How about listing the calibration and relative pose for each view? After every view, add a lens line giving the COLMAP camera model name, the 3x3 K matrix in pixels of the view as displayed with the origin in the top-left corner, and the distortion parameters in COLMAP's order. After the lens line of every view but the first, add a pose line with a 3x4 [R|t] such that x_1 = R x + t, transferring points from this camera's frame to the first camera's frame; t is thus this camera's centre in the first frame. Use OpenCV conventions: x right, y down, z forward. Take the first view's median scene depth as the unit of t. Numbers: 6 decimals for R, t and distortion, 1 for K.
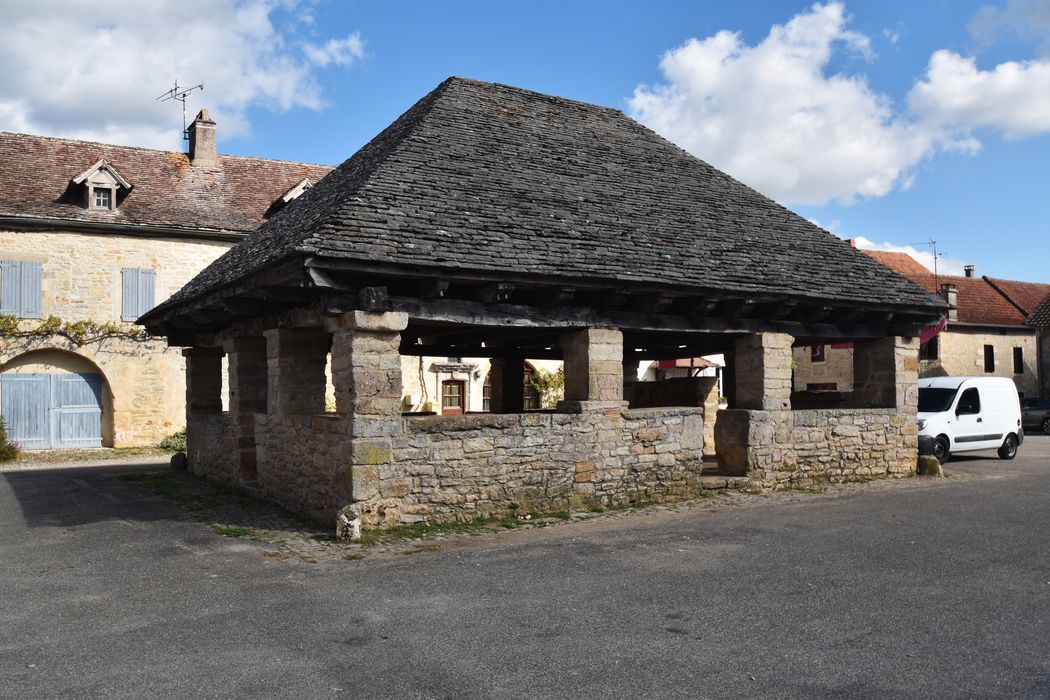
lens RADIAL K [[917.9, 0, 525.1], [0, 917.9, 348.9], [0, 0, 1]] dist [-0.001287, -0.004456]
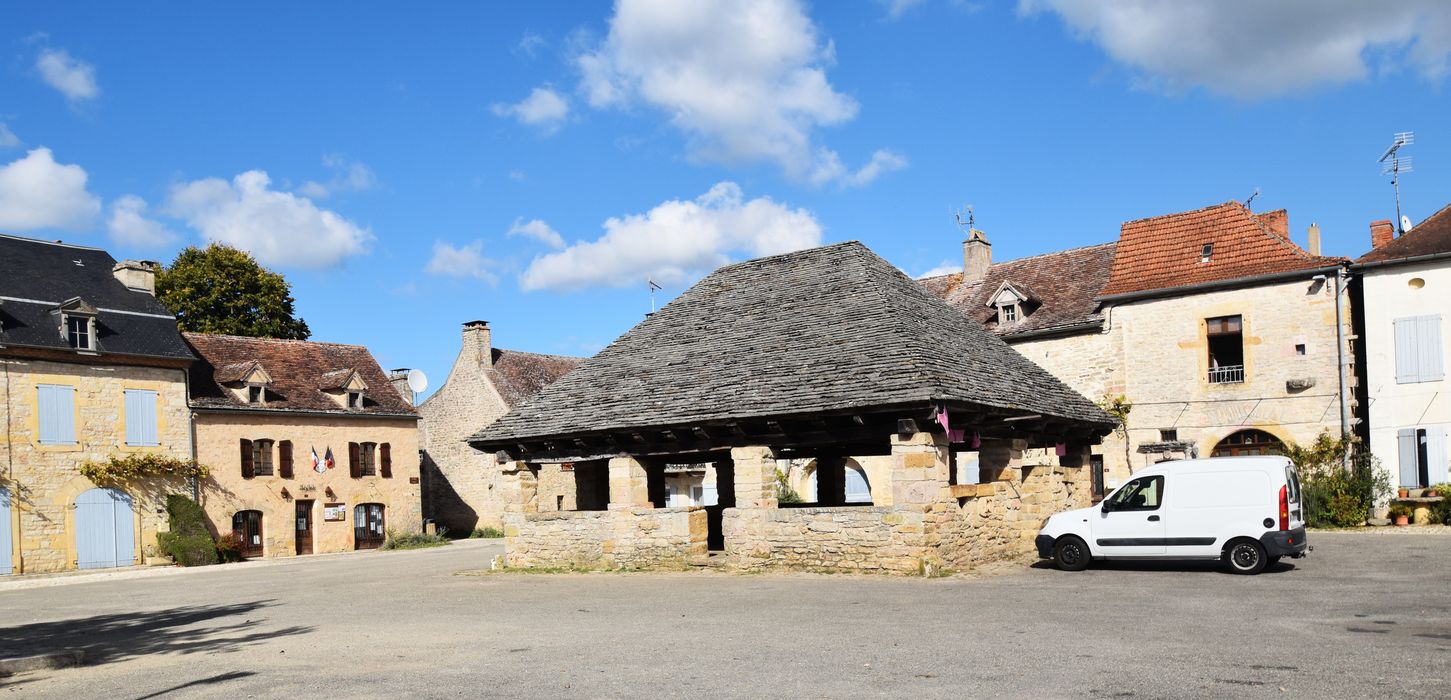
lens RADIAL K [[1024.0, 0, 725.9], [0, 1024.0, 355.0], [0, 0, 1]] dist [0.001188, -0.000236]
pose [[0.326714, -0.128644, -0.936327, 1.577330], [0.081316, 0.990846, -0.107761, 0.006284], [0.941619, -0.040932, 0.334184, 0.493652]]
